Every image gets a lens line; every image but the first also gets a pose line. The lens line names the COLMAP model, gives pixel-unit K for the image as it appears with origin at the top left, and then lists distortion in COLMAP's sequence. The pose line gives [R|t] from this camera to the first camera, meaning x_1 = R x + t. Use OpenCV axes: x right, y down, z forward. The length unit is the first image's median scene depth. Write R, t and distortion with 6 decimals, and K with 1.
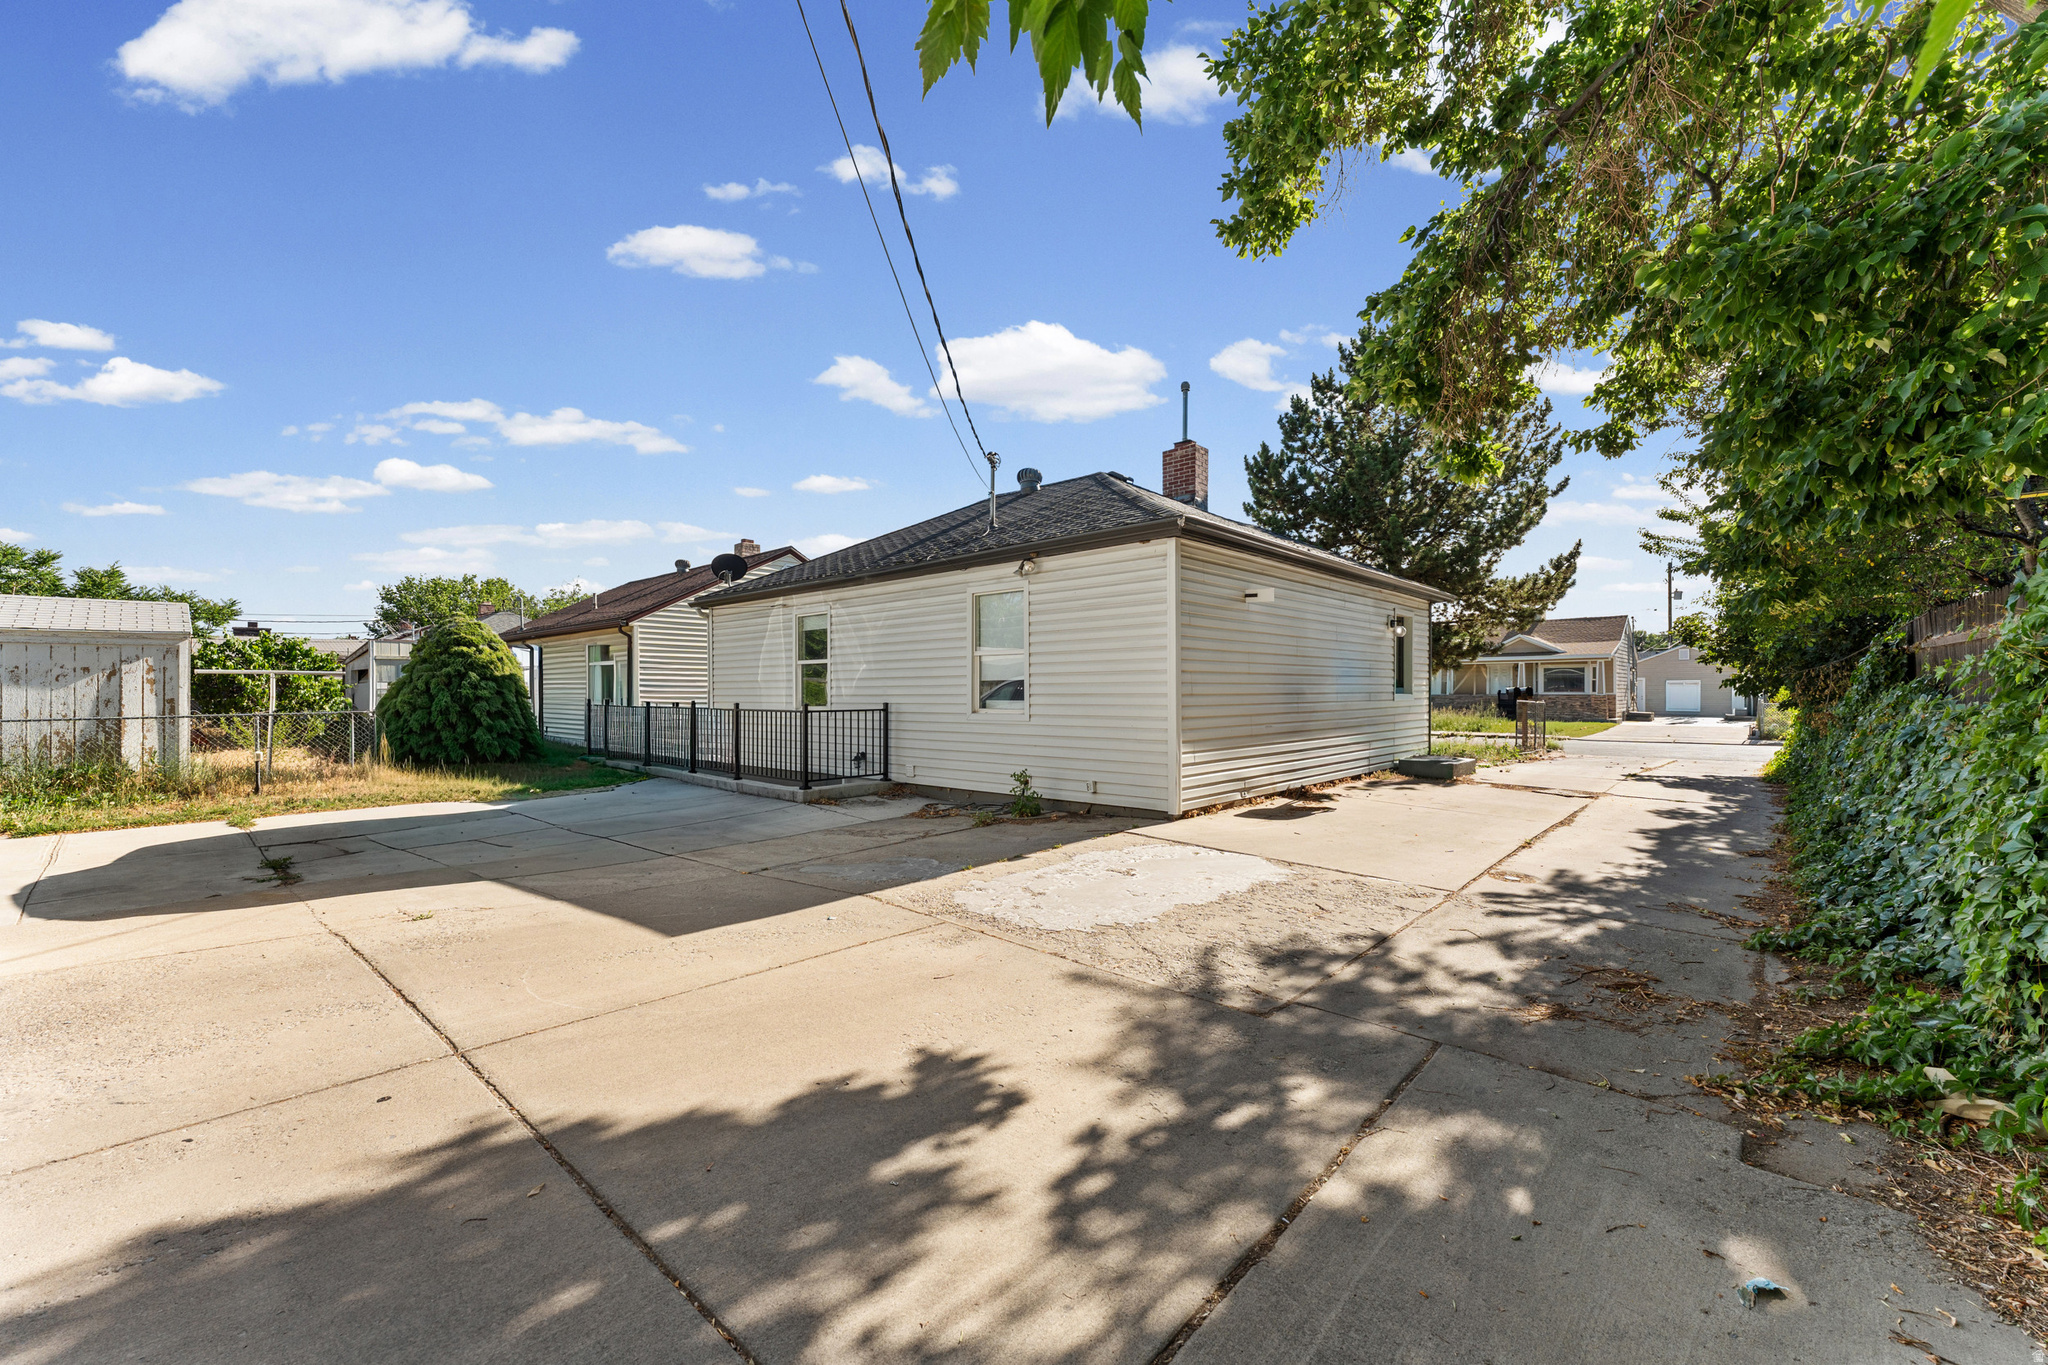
lens RADIAL K [[829.2, 0, 1024.0], [0, 829.2, 682.5], [0, 0, 1]] dist [0.000709, 0.000066]
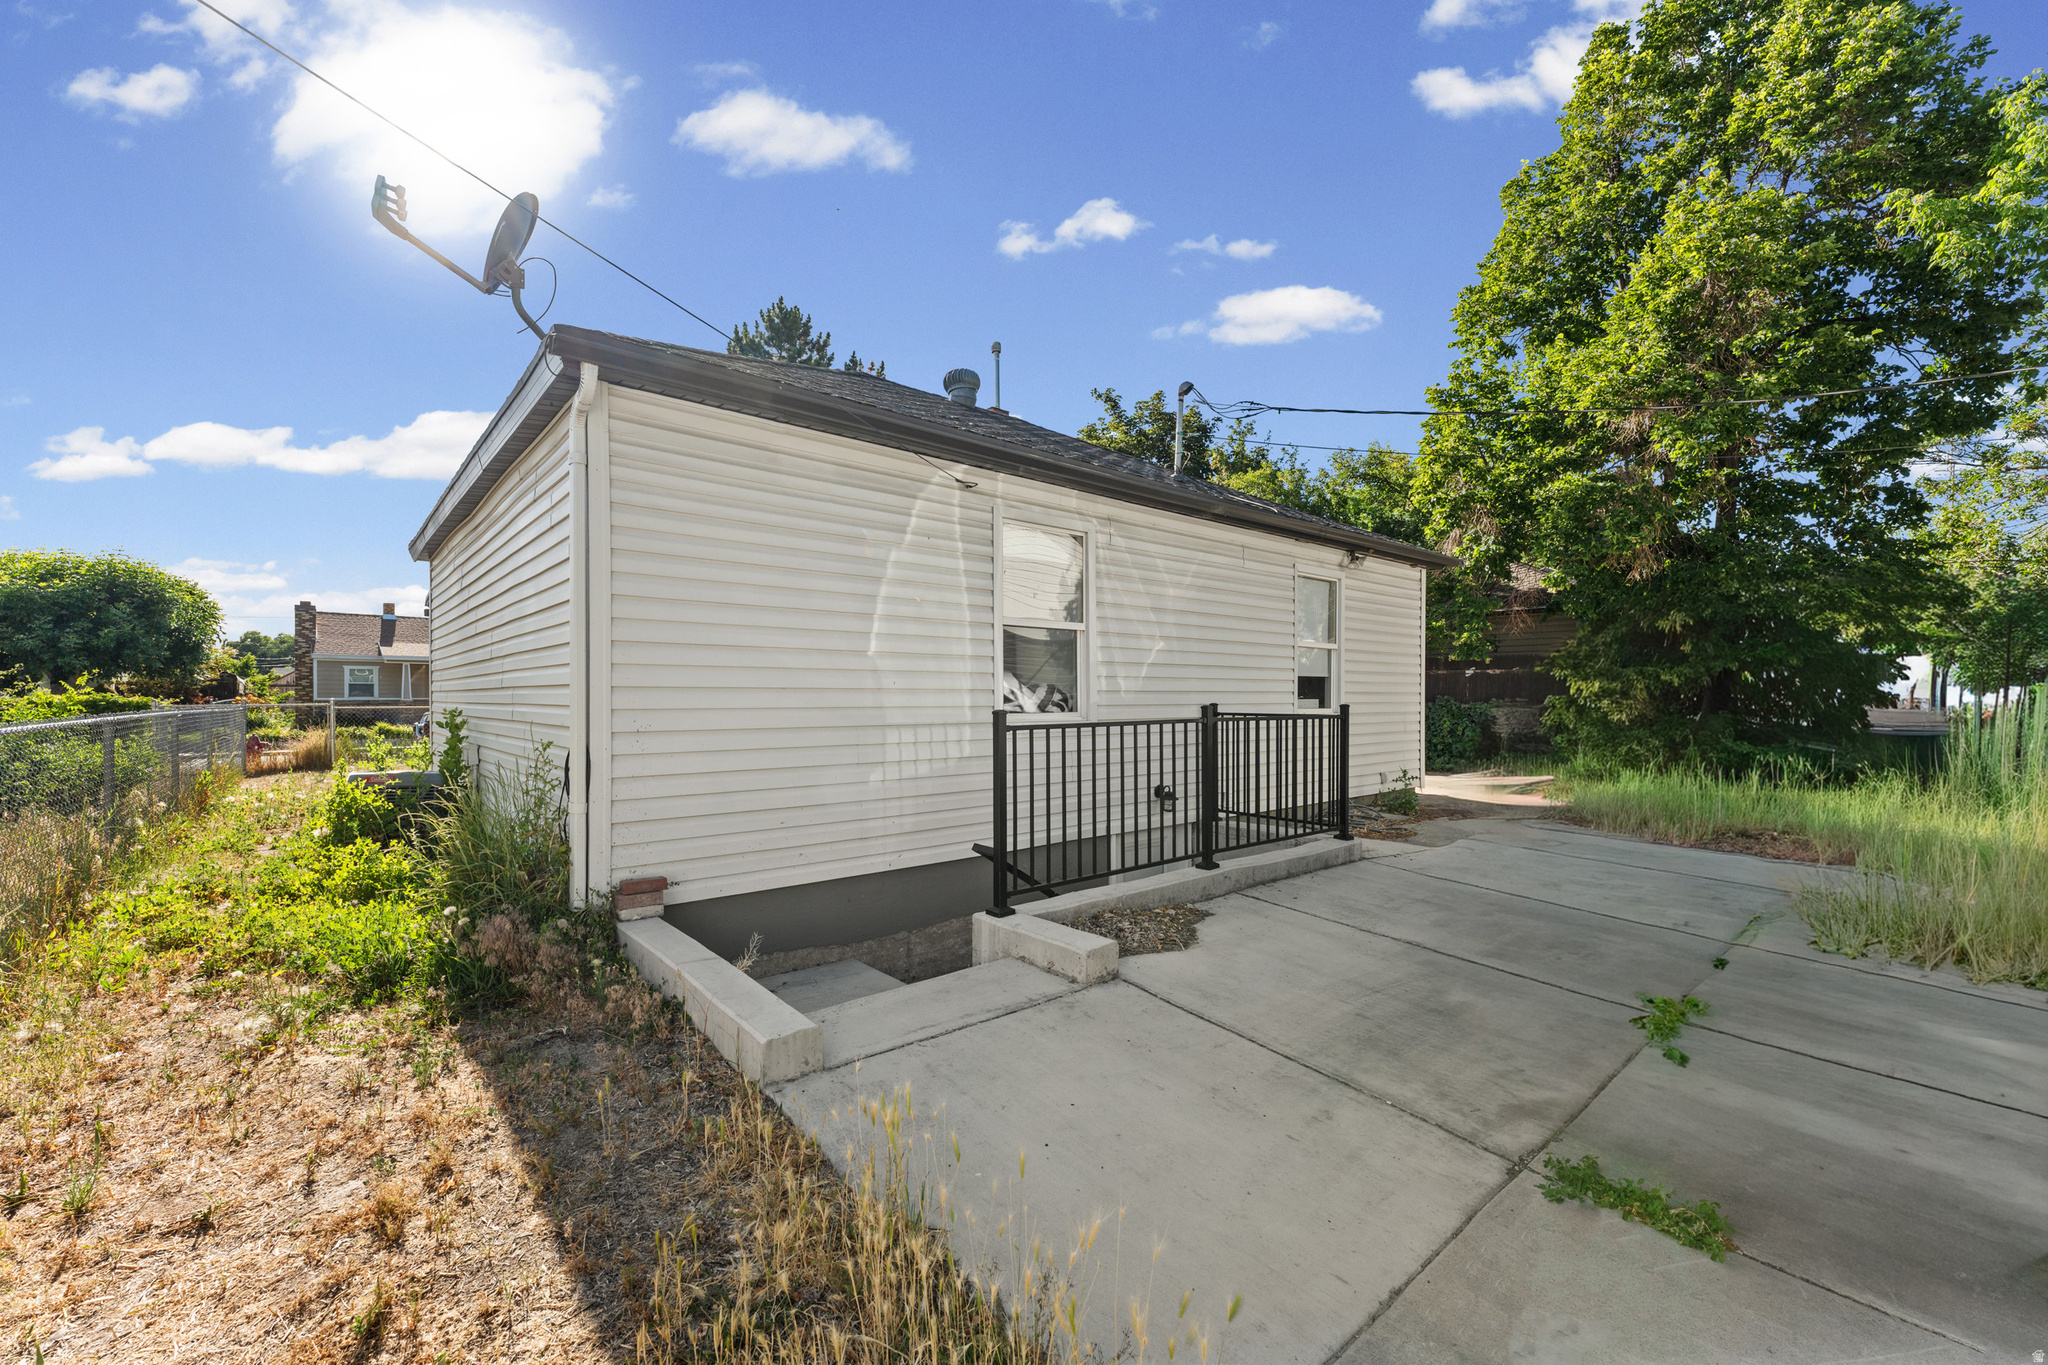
lens RADIAL K [[829.2, 0, 1024.0], [0, 829.2, 682.5], [0, 0, 1]] dist [0.000709, 0.000066]
pose [[0.112410, 0.022604, 0.993405, -0.794075], [-0.006970, 0.999735, -0.021959, 0.022419], [-0.993638, -0.004456, 0.112537, 1.012348]]
